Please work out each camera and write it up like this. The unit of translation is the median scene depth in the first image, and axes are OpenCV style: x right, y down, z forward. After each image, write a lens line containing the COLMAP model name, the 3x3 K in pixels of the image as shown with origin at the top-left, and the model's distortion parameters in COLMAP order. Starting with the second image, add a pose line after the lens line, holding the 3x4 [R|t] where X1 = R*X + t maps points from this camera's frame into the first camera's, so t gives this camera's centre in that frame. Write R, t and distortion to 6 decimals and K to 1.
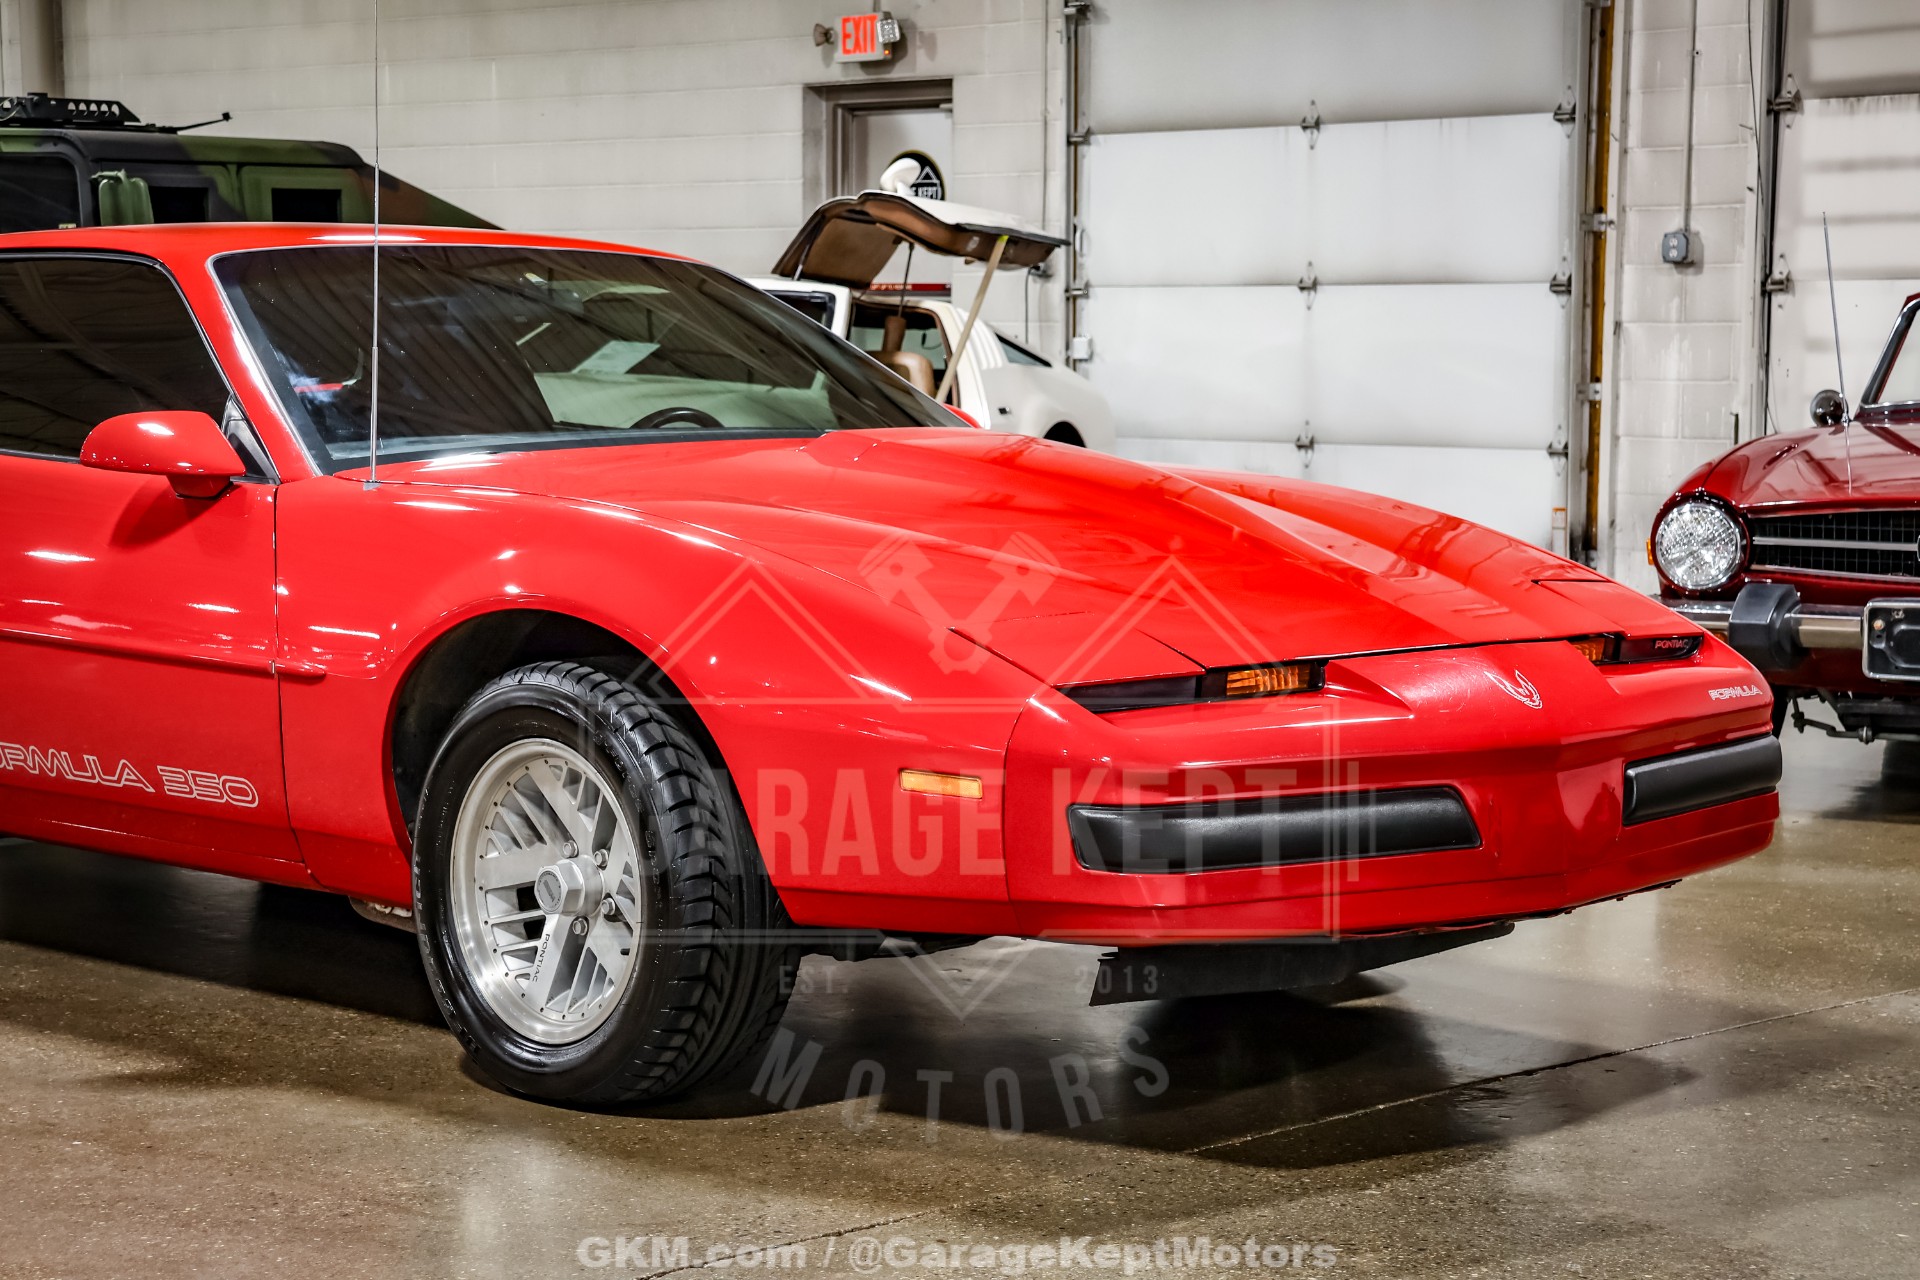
lens RADIAL K [[3823.6, 0, 960.0], [0, 3823.6, 640.0], [0, 0, 1]] dist [0.201220, 1.343730]
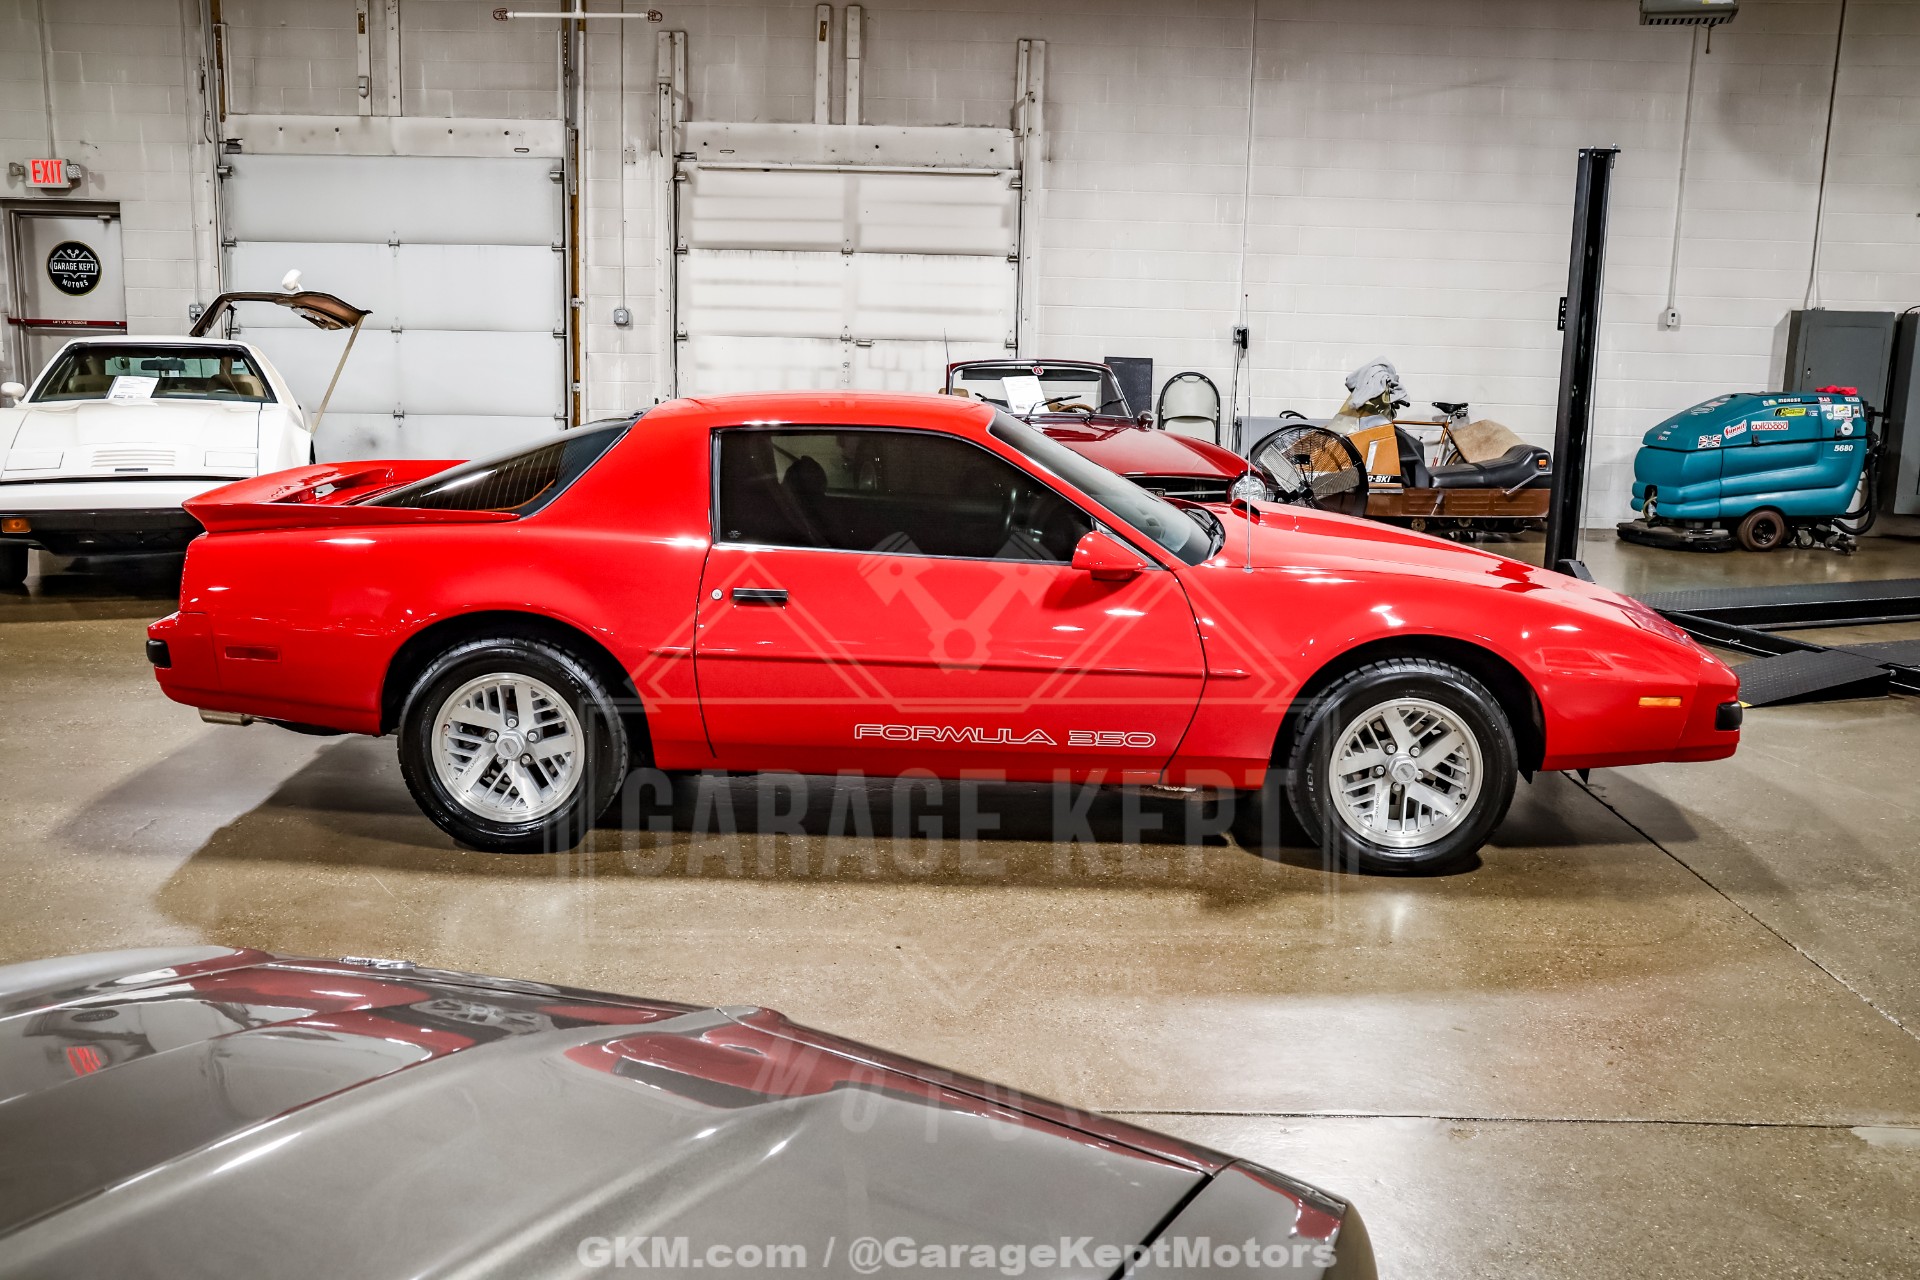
lens RADIAL K [[1797.0, 0, 950.9], [0, 1797.0, 644.8], [0, 0, 1]] dist [-0.114443, 0.170198]
pose [[0.723163, -0.120909, 0.680012, -0.357245], [0.037522, 0.989982, 0.136120, -0.053647], [-0.689658, -0.072922, 0.720455, 0.200264]]
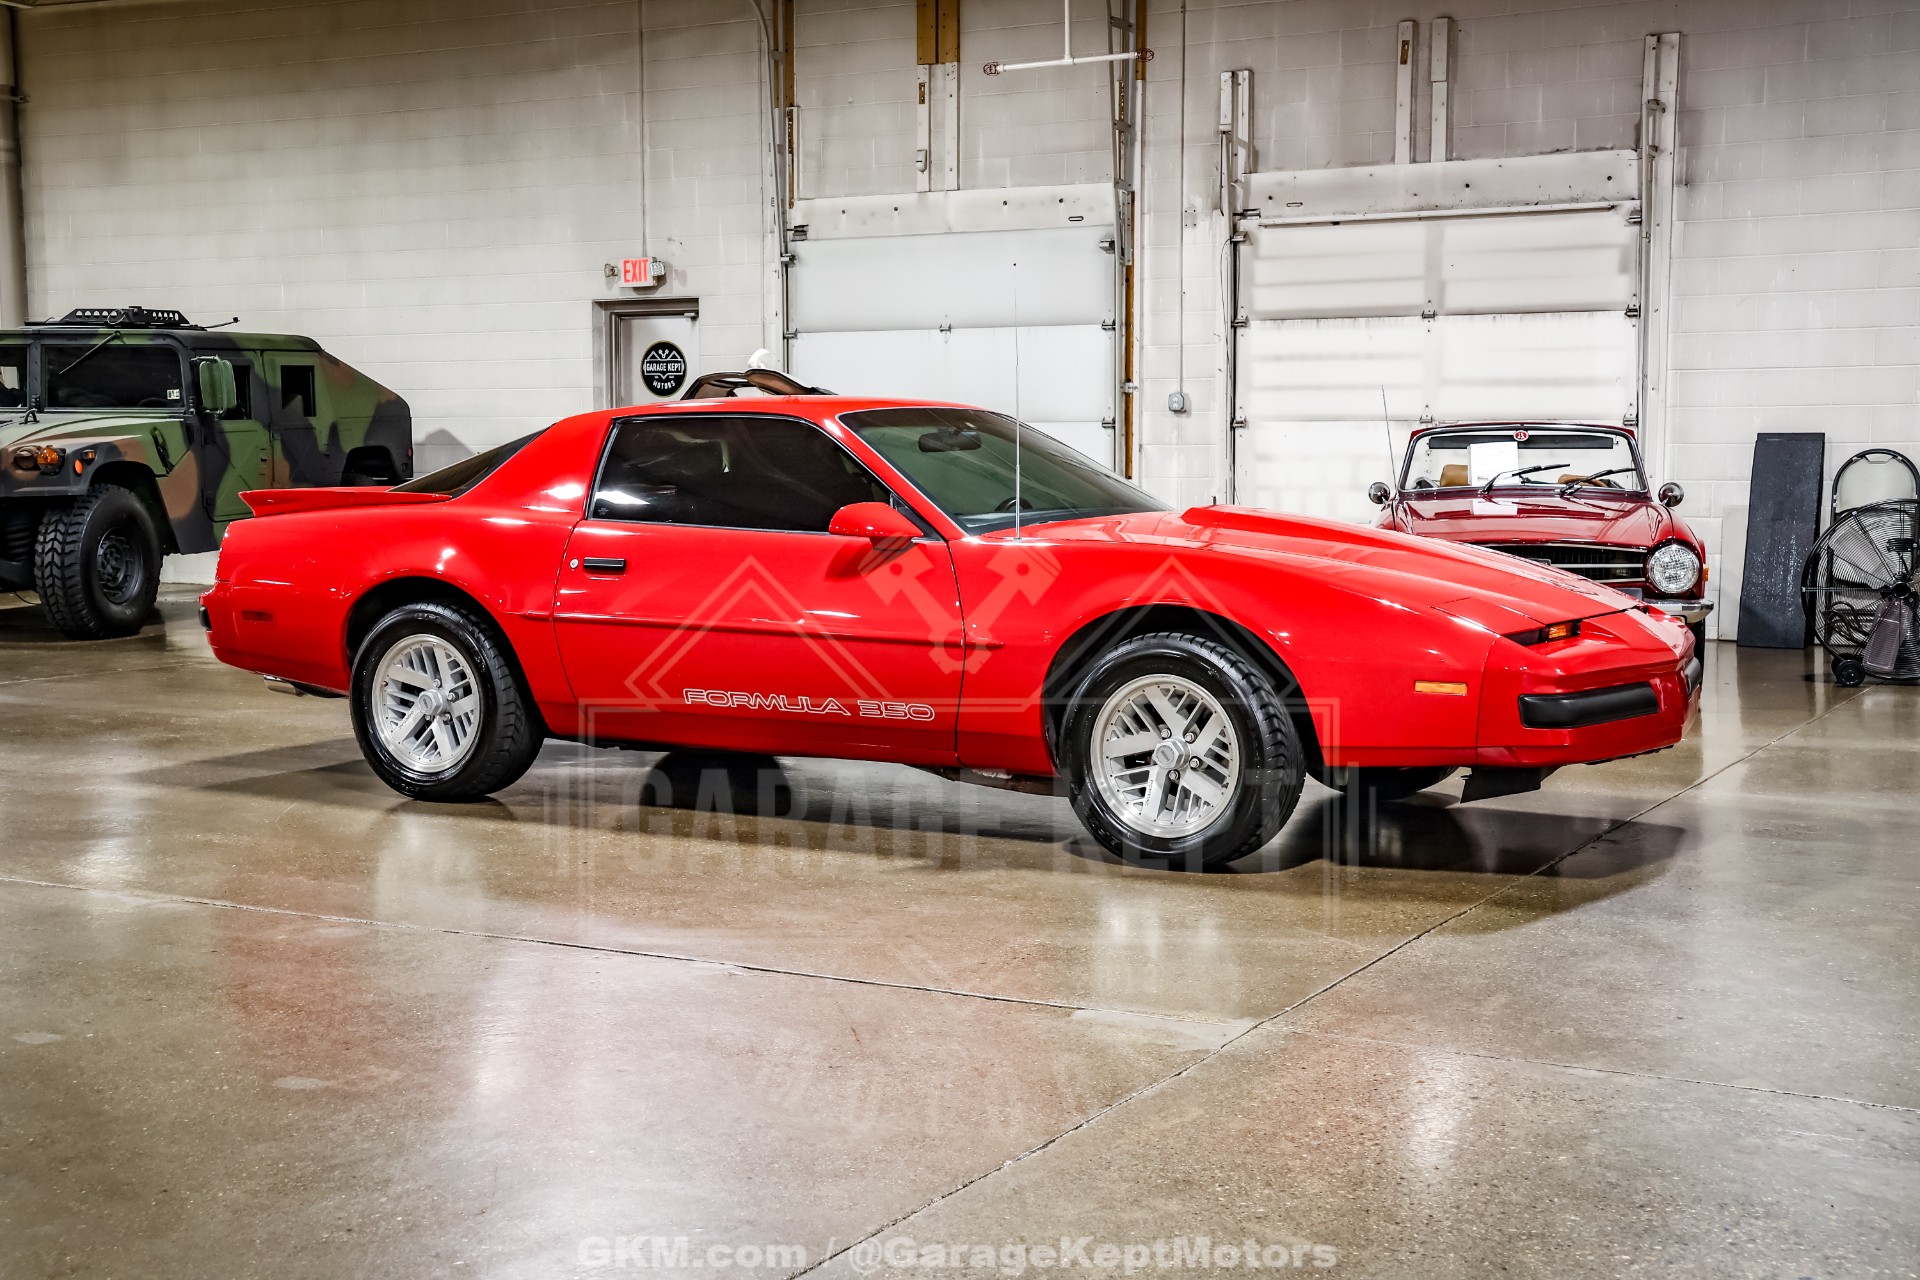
lens RADIAL K [[2442.6, 0, 960.0], [0, 2442.6, 640.0], [0, 0, 1]] dist [0.022796, 0.315363]
pose [[0.966756, -0.027151, 0.254256, -0.199892], [0.027725, 0.999615, 0.001327, 0.002037], [-0.254194, 0.005766, 0.967136, -0.046332]]
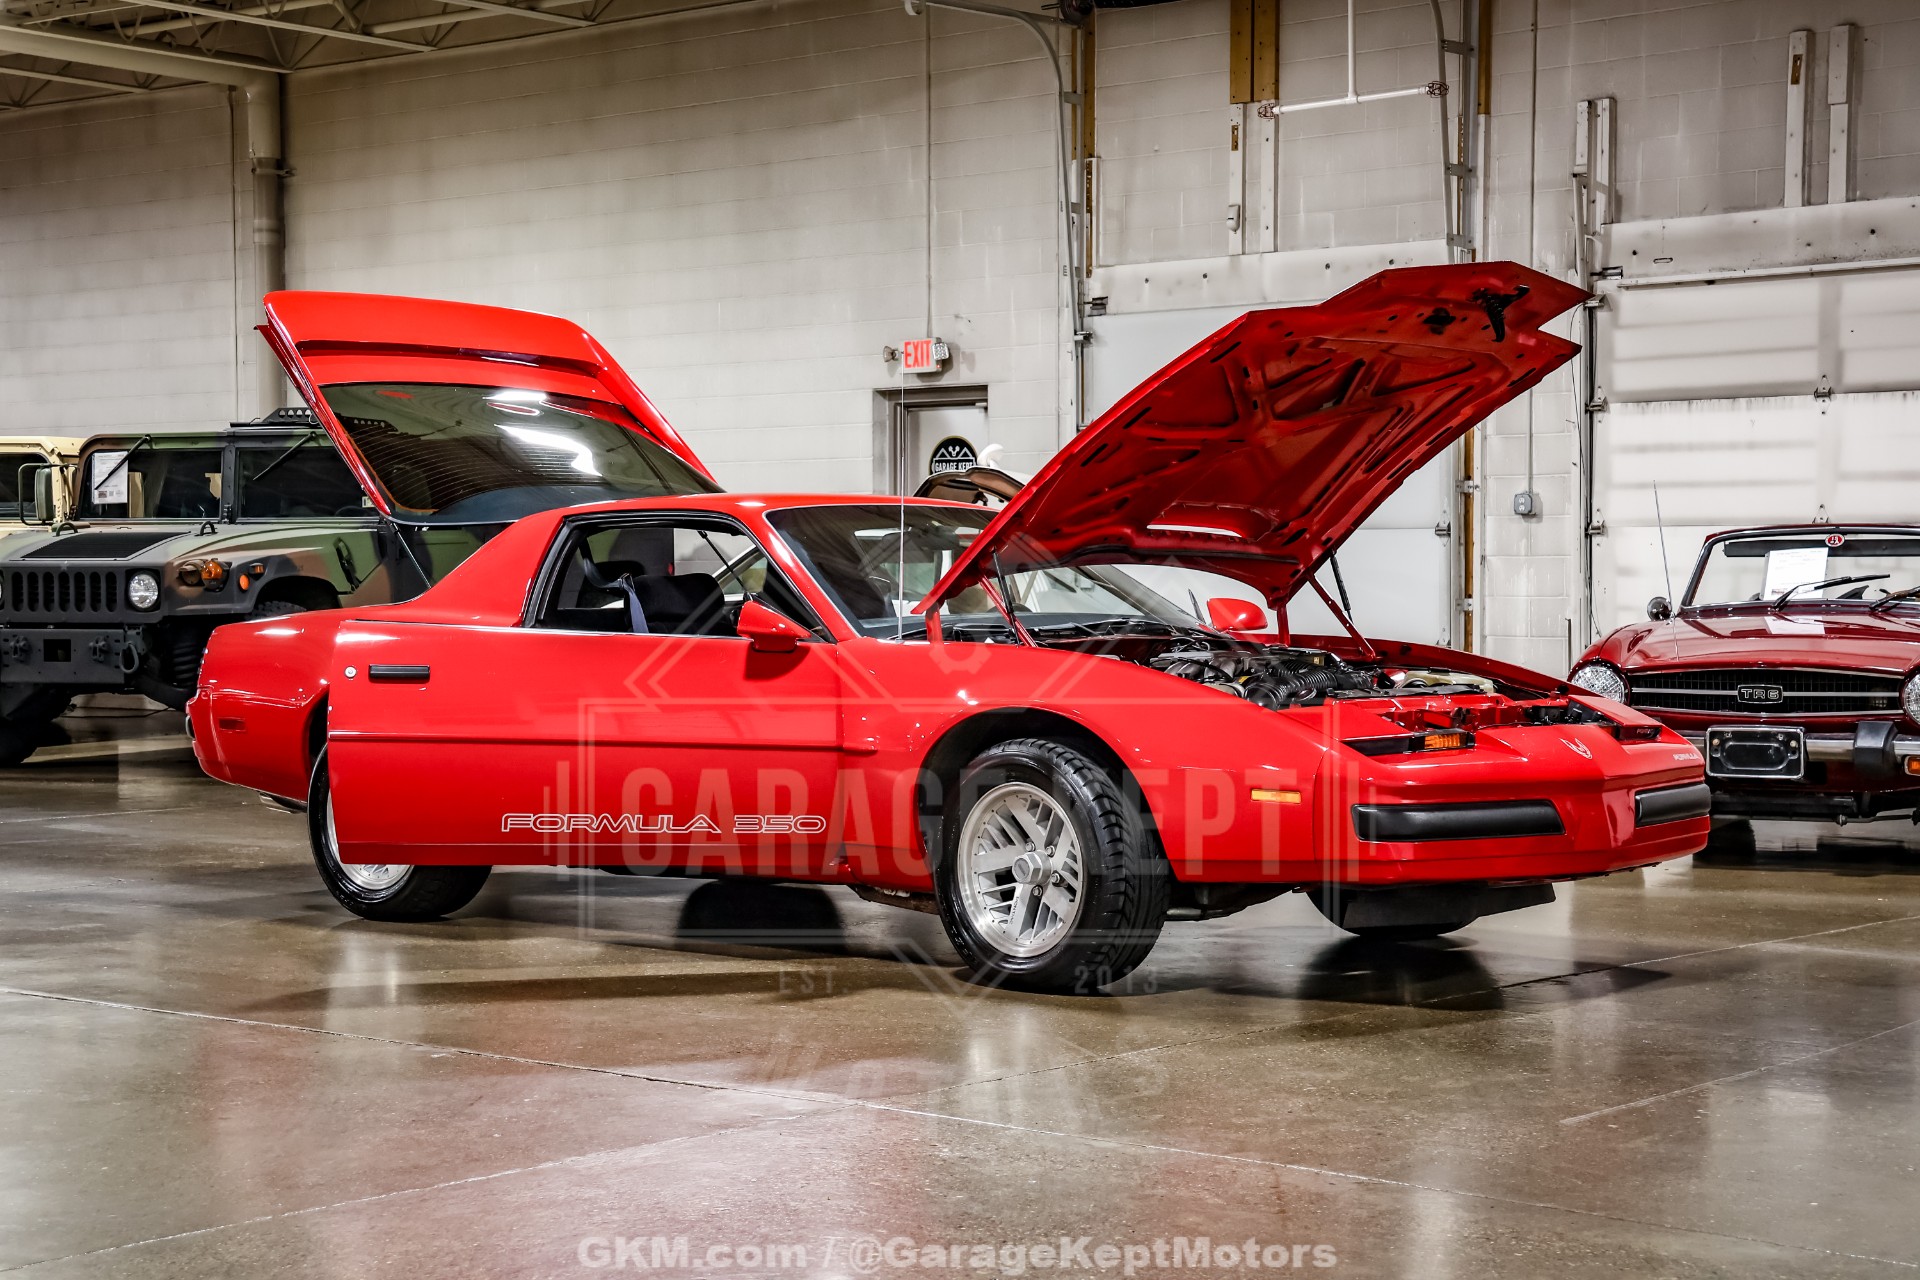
lens RADIAL K [[3225.7, 0, 960.0], [0, 3225.7, 640.0], [0, 0, 1]] dist [0.142882, 0.401374]
pose [[0.998909, -0.008251, 0.045960, -0.080780], [0.011054, 0.998072, -0.061073, 0.020145], [-0.045368, 0.061514, 0.997075, -0.187604]]
